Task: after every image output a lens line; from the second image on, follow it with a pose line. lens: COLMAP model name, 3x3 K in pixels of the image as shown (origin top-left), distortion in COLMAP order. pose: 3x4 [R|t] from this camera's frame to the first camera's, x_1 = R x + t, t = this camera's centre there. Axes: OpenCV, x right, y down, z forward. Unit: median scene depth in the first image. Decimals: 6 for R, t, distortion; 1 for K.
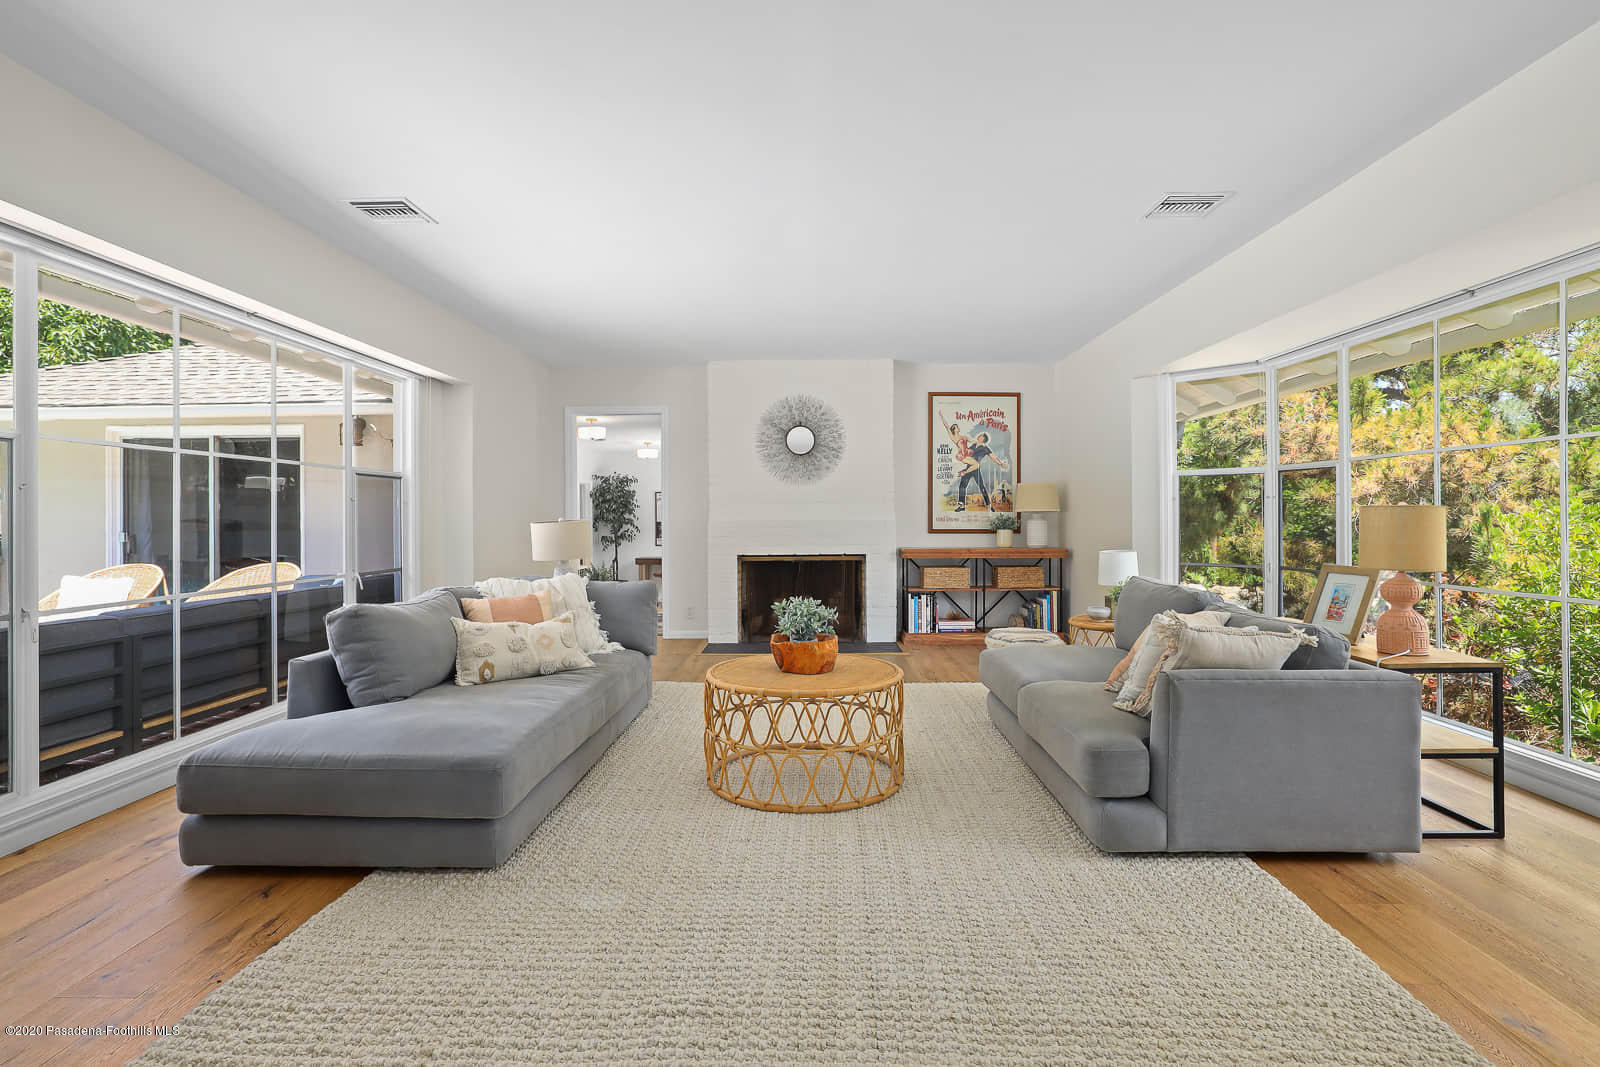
lens RADIAL K [[741.9, 0, 802.5], [0, 741.9, 521.7], [0, 0, 1]] dist [-0.021552, 0.001585]
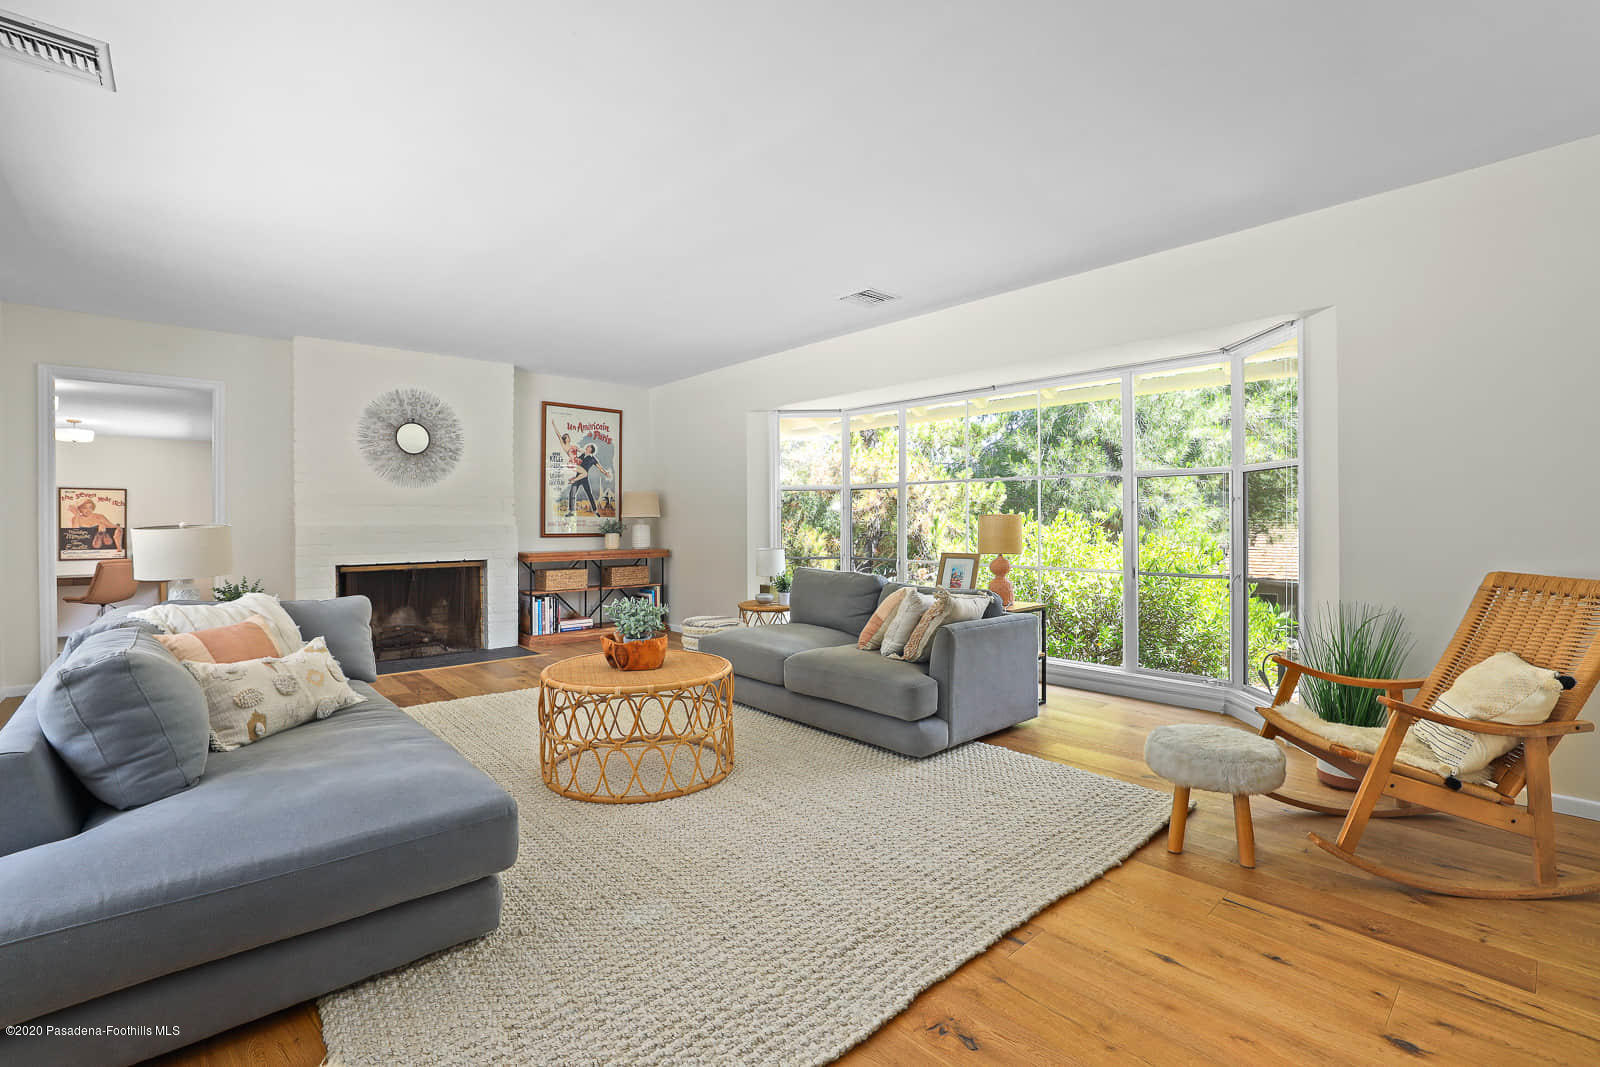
lens RADIAL K [[685.6, 0, 797.7], [0, 685.6, 532.4], [0, 0, 1]] dist [-0.028540, 0.001178]
pose [[0.753784, -0.009454, 0.657054, -0.197489], [0.003749, 0.999942, 0.010086, 0.000104], [-0.657111, -0.005140, 0.753776, 0.051943]]
